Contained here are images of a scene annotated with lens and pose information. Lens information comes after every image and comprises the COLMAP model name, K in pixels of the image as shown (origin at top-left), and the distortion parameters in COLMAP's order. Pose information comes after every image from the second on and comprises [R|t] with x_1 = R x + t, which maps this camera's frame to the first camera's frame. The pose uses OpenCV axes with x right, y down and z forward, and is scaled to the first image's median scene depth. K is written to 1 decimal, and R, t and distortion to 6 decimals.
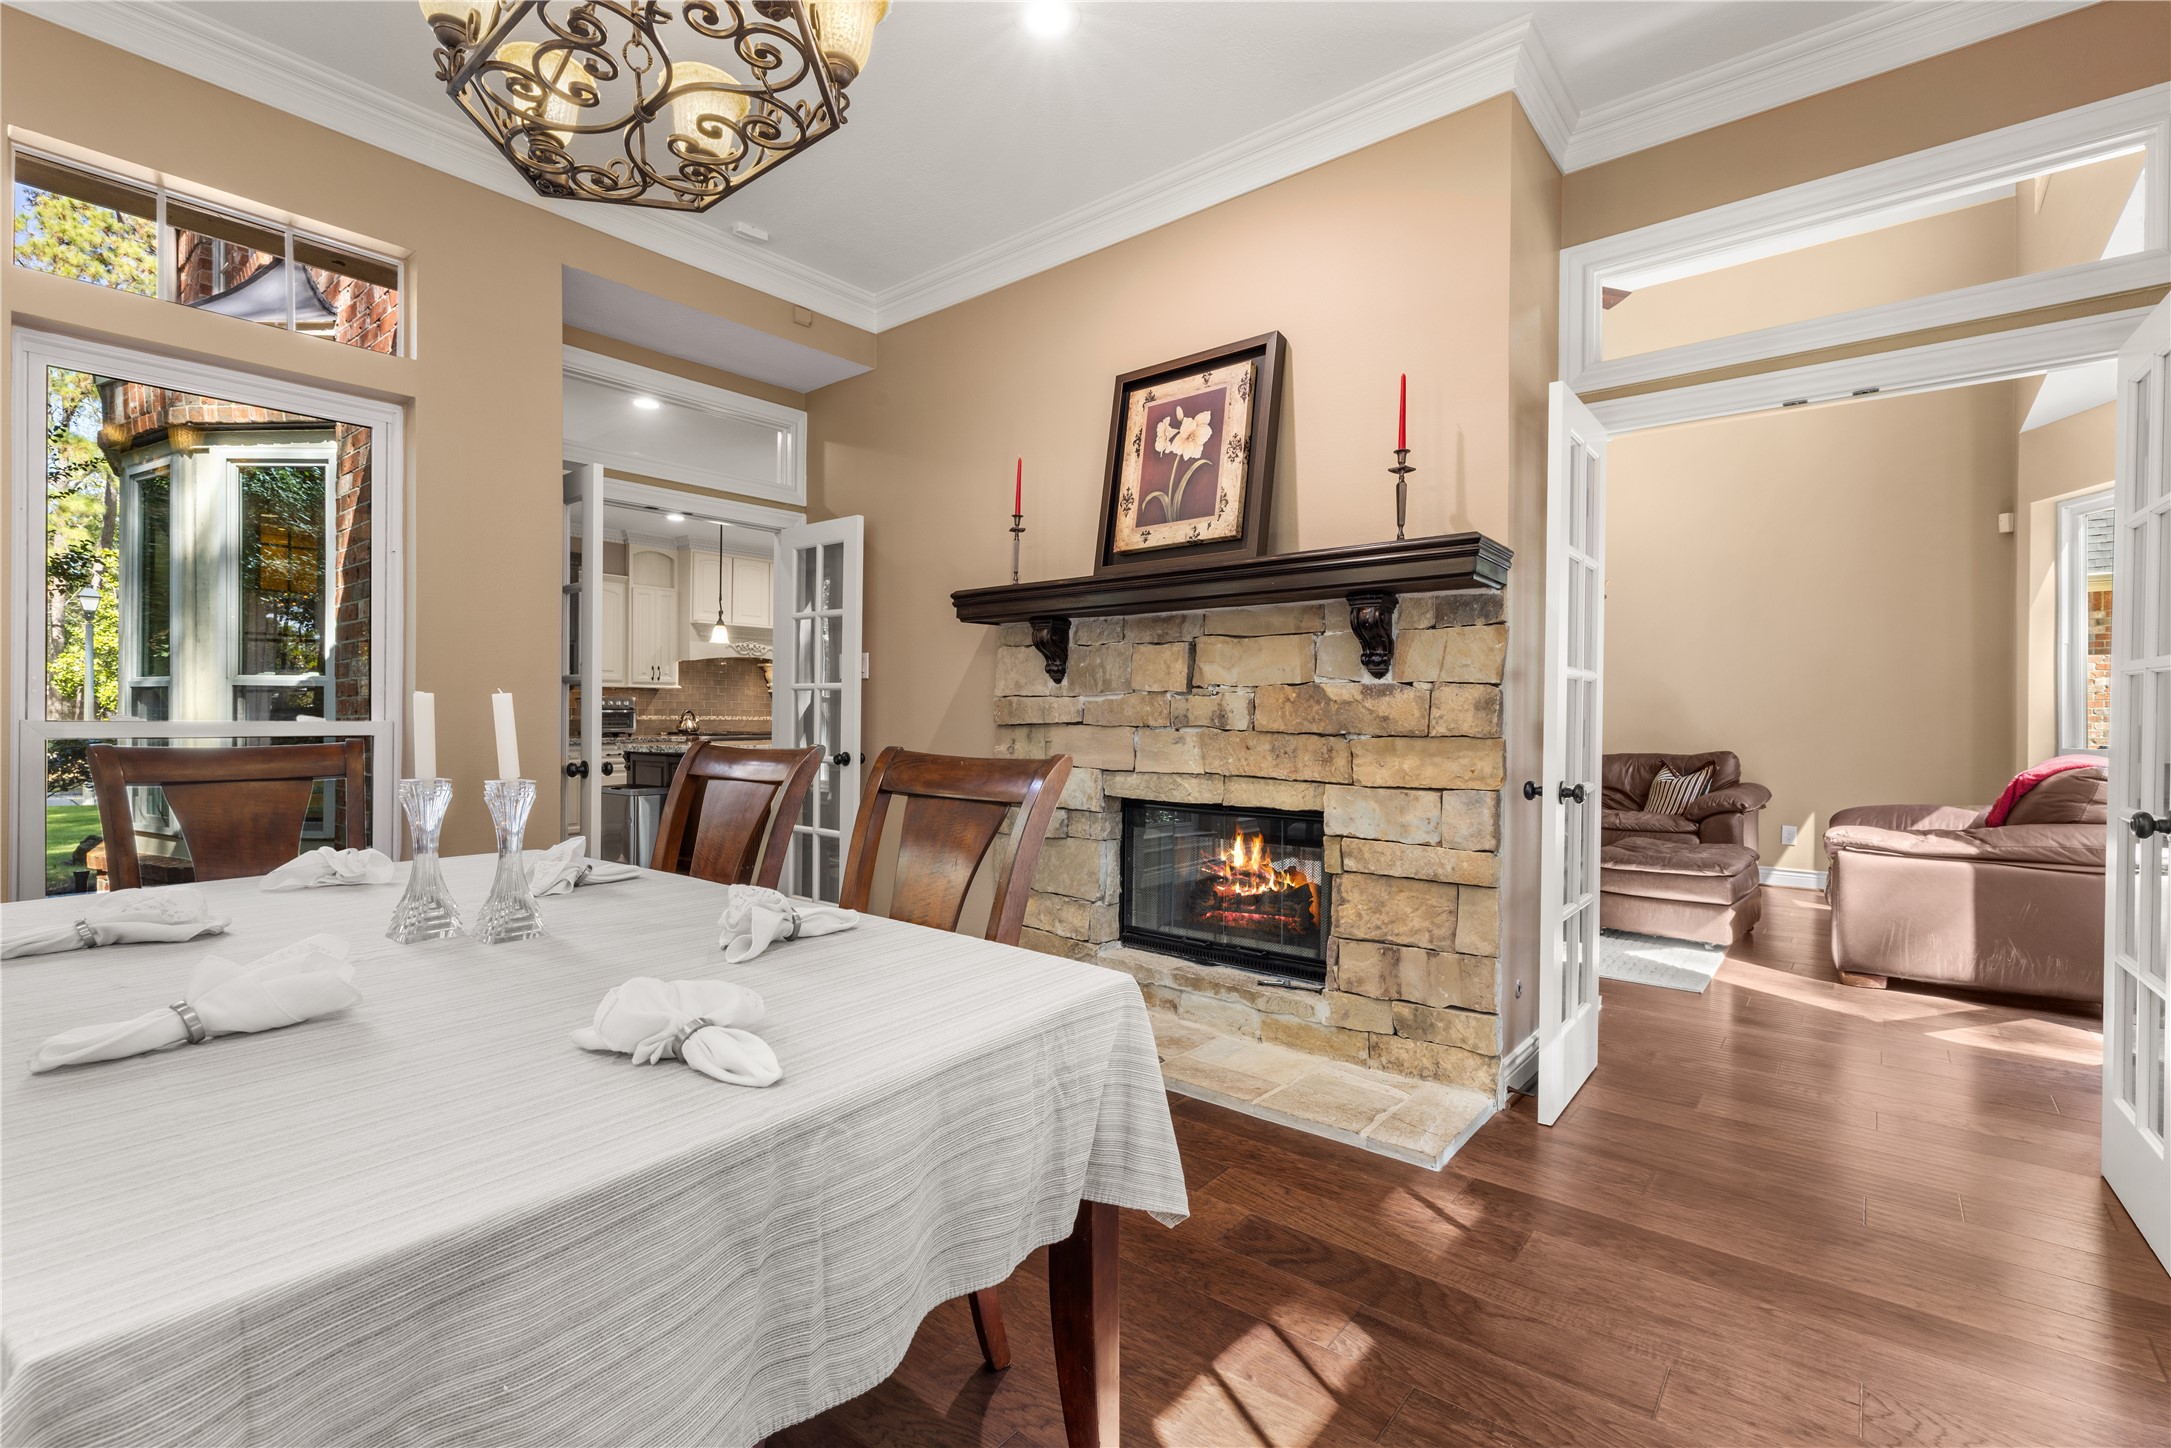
lens RADIAL K [[965.3, 0, 1075.0], [0, 965.3, 720.4], [0, 0, 1]] dist [-0.000344, 0.000128]
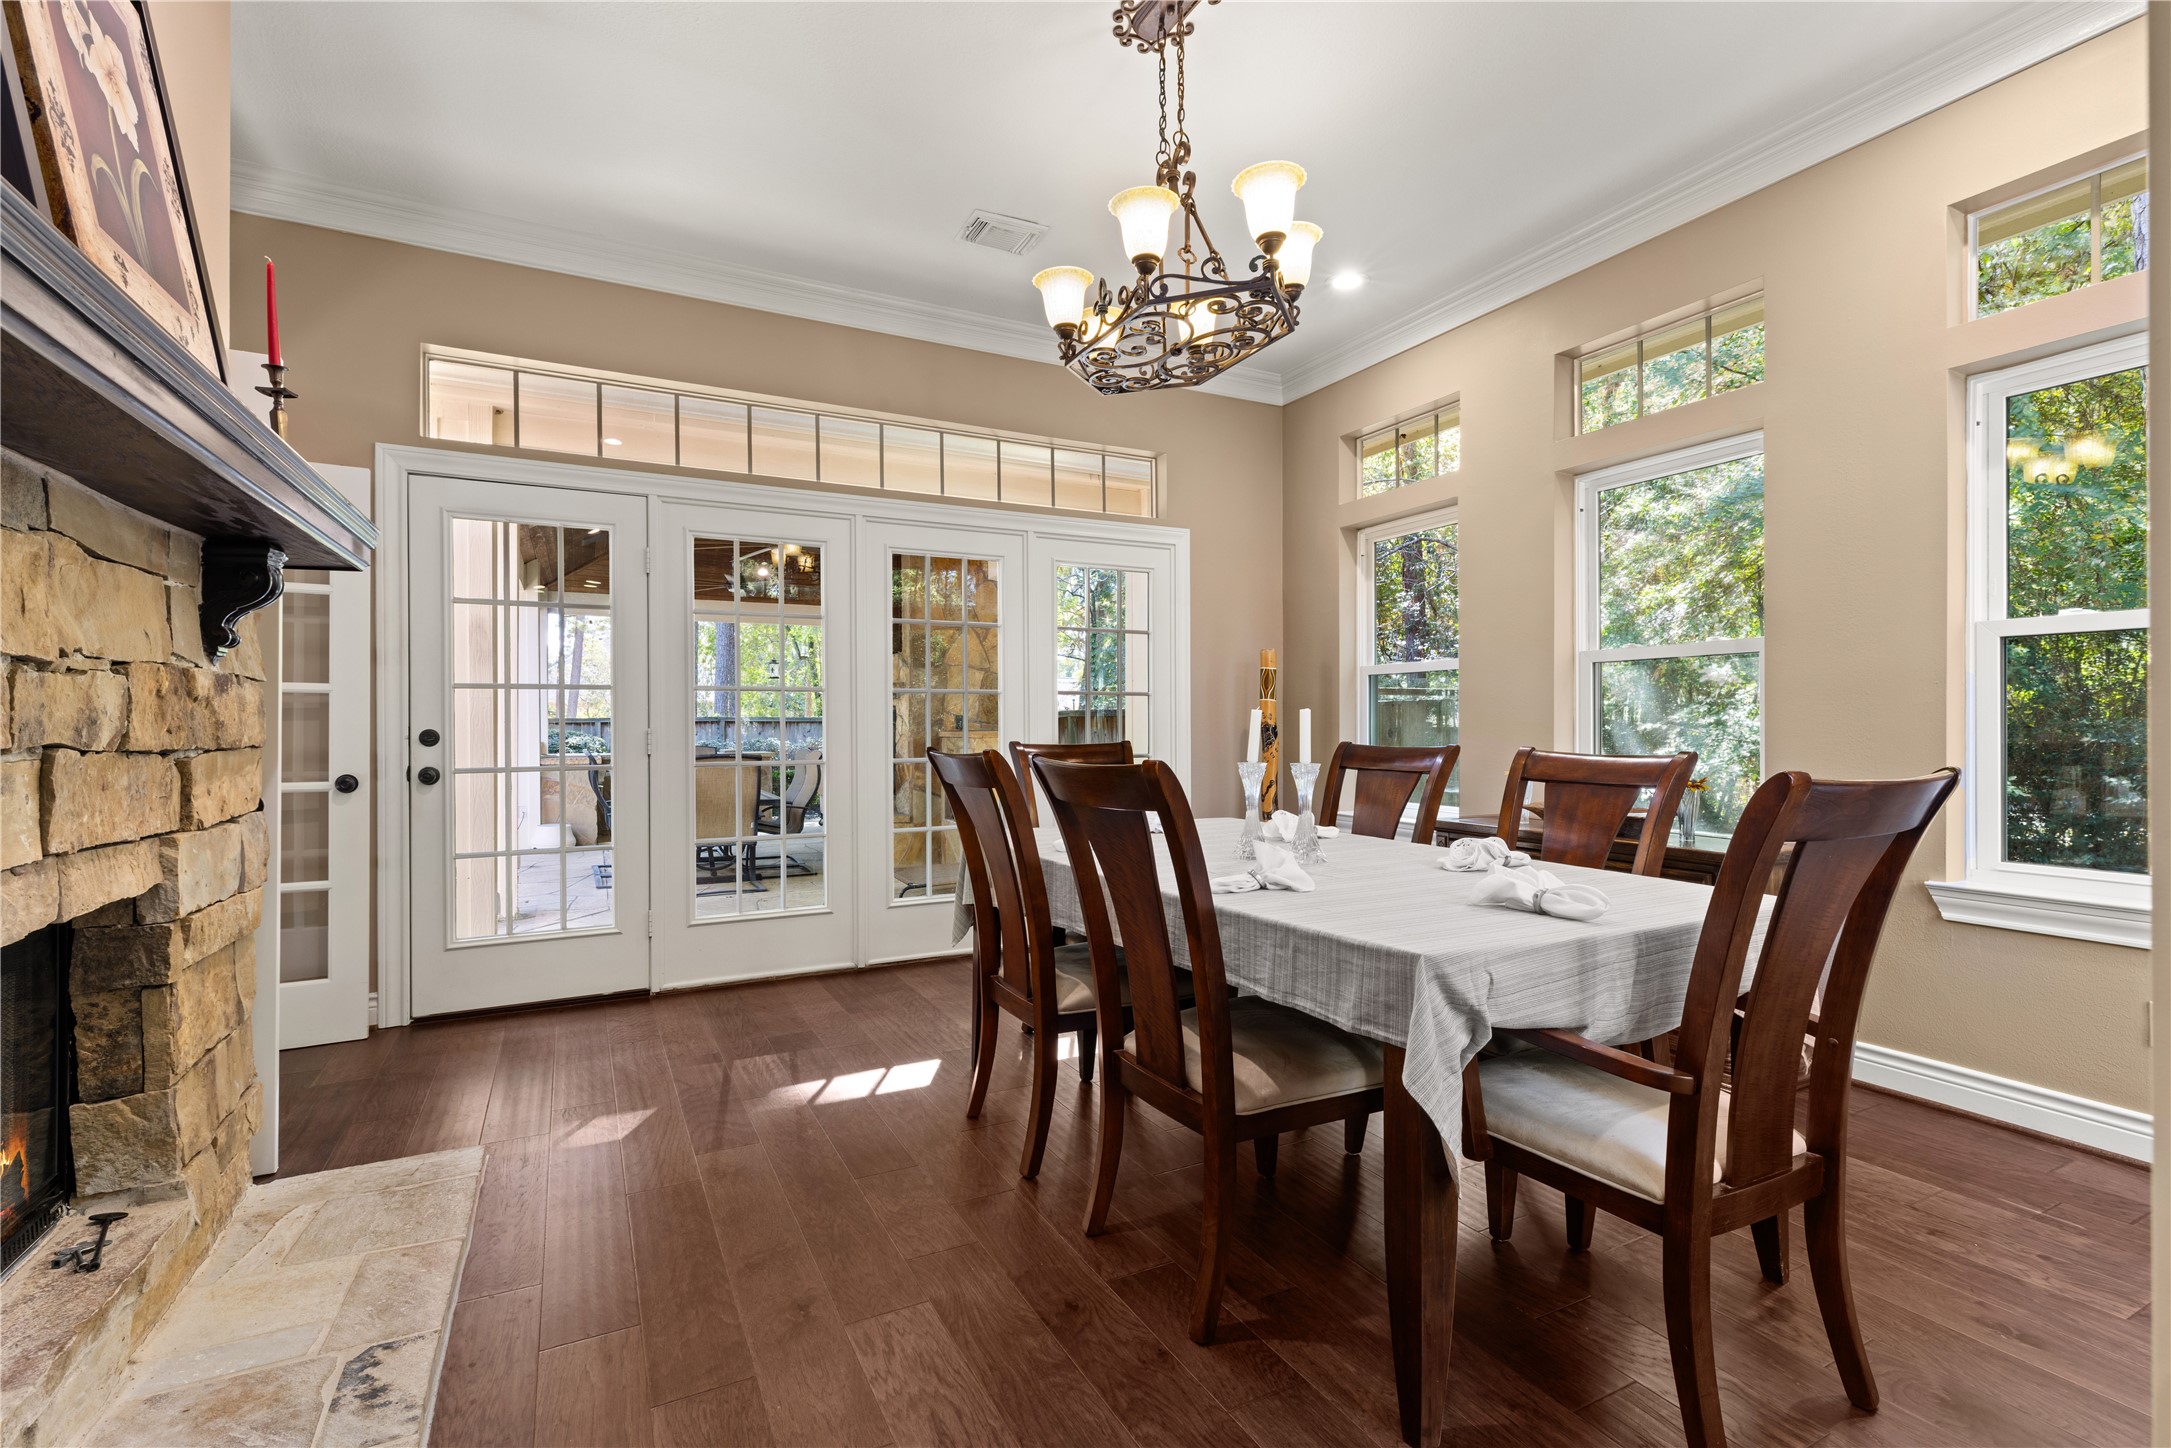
lens RADIAL K [[965.3, 0, 1075.0], [0, 965.3, 720.4], [0, 0, 1]] dist [-0.000344, 0.000128]
pose [[-0.914531, -0.003896, 0.404497, -0.545479], [-0.001406, 0.999978, 0.006453, -0.010139], [-0.404514, 0.005333, -0.914516, 1.474551]]
